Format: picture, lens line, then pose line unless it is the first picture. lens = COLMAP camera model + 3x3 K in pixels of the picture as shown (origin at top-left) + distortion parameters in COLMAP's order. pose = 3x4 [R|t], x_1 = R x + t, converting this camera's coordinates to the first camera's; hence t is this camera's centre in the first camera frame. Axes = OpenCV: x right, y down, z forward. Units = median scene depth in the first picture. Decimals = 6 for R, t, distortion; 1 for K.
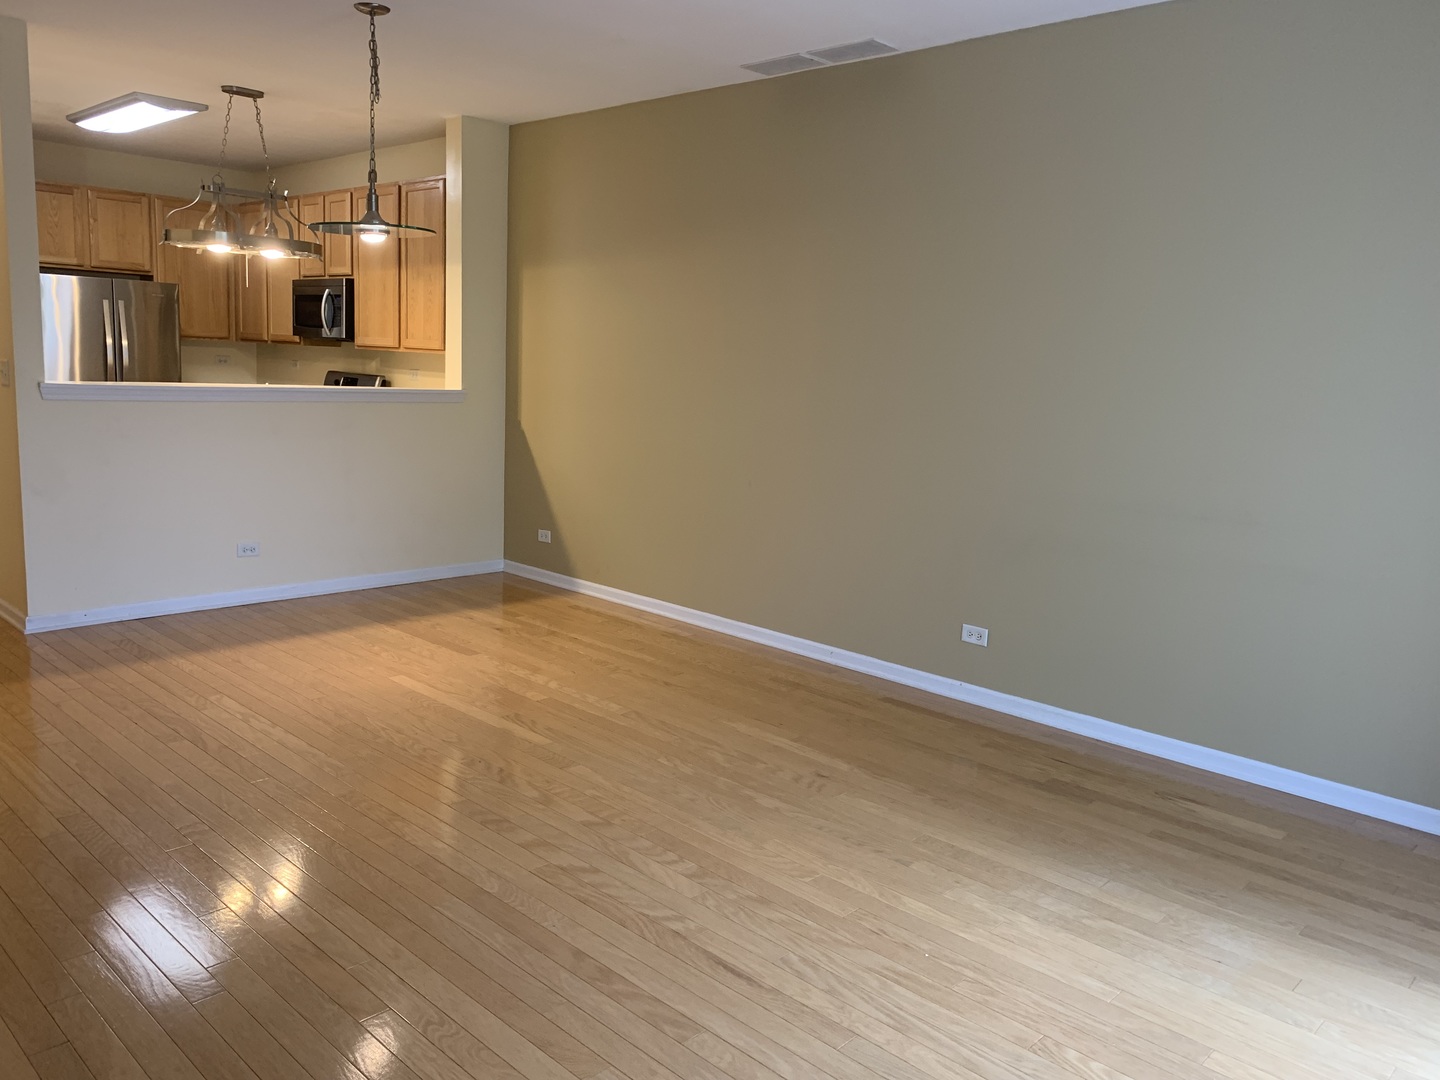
lens RADIAL K [[1086.9, 0, 720.0], [0, 1086.9, 540.0], [0, 0, 1]] dist [-0.006581, -0.007029]
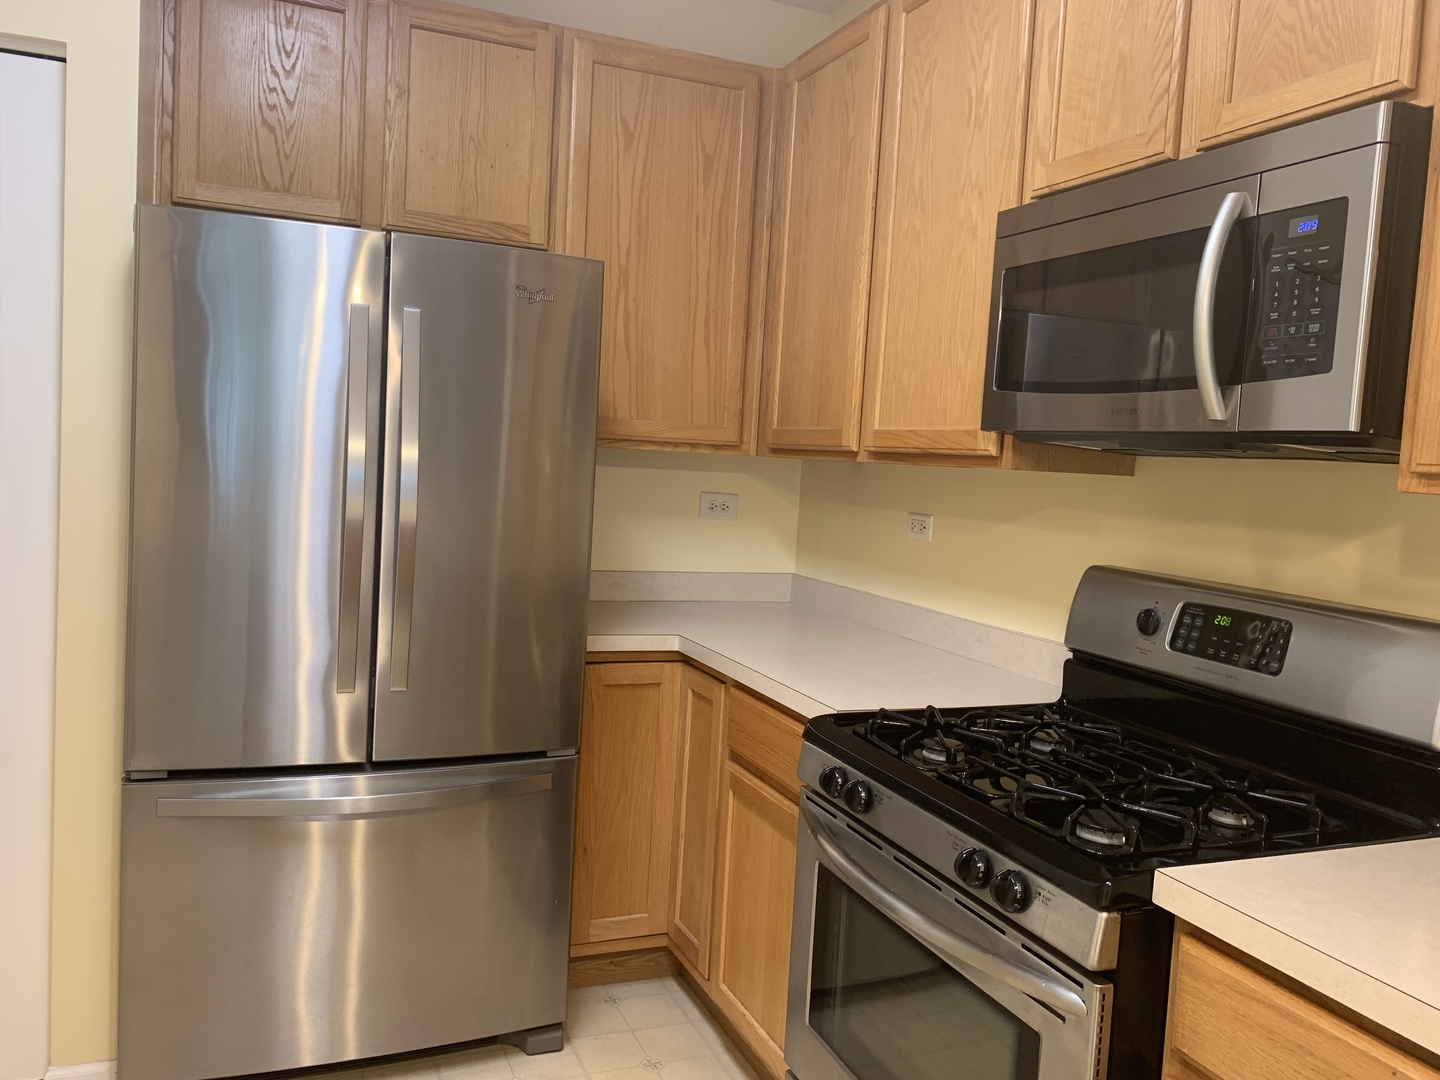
lens RADIAL K [[1109.5, 0, 720.0], [0, 1109.5, 540.0], [0, 0, 1]] dist [0.004977, -0.043046]
pose [[0.912393, 0.033940, -0.407906, -0.415300], [-0.079997, 0.992124, -0.096385, -0.161305], [0.401422, 0.120572, 0.907922, 0.901170]]
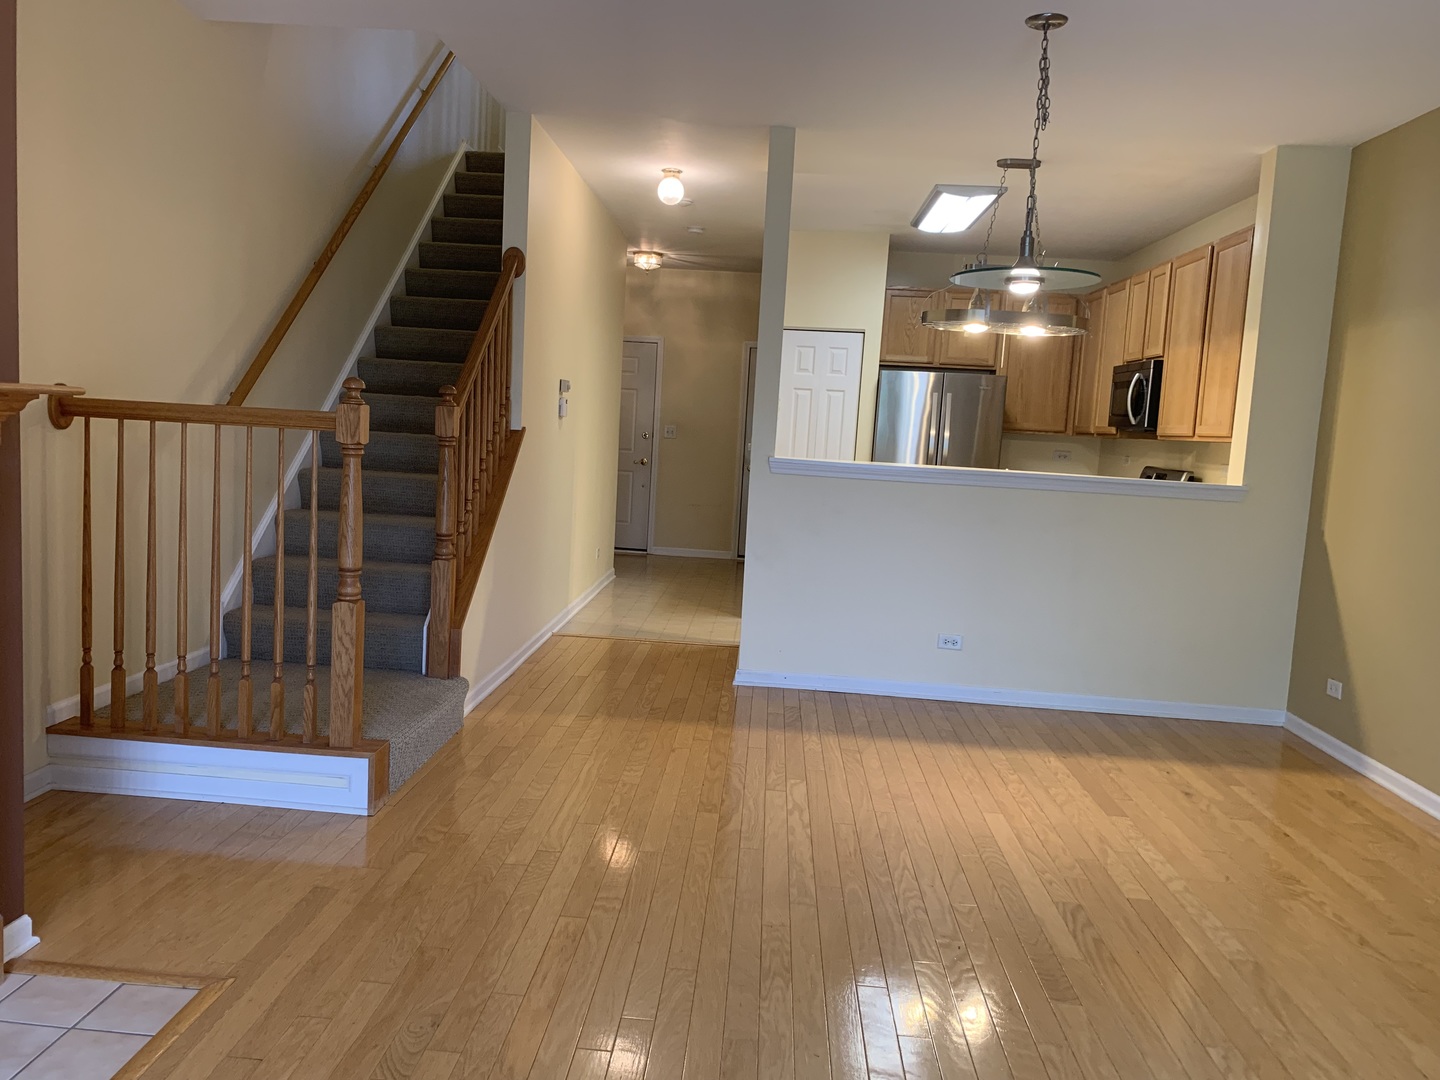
lens RADIAL K [[1089.4, 0, 692.1], [0, 1089.4, 537.5], [0, 0, 1]] dist [0.040841, -0.062466]
pose [[0.631742, 0.073289, -0.771706, 0.127417], [-0.156384, 0.987101, -0.034276, -0.011433], [0.759240, 0.142336, 0.635055, 0.194513]]
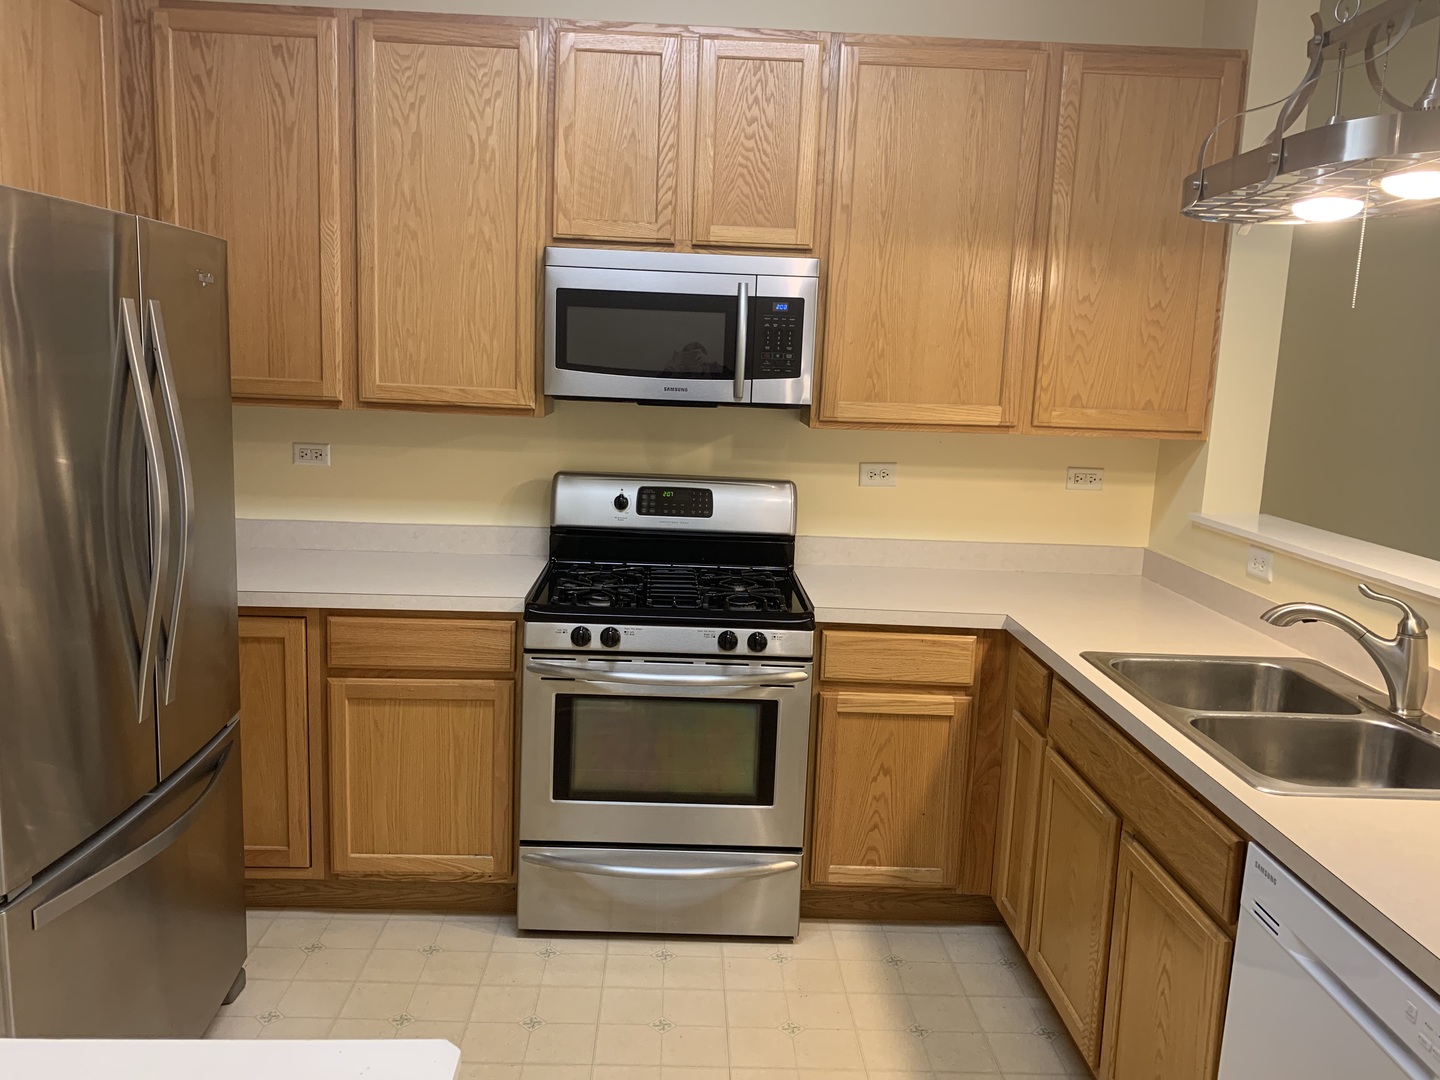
lens RADIAL K [[1104.7, 0, 720.0], [0, 1104.7, 540.0], [0, 0, 1]] dist [0.046309, -0.048307]
pose [[0.702924, -0.135681, 0.698204, -0.762498], [0.111211, 0.990529, 0.080526, -0.196237], [-0.702517, 0.021044, 0.711356, 0.824488]]
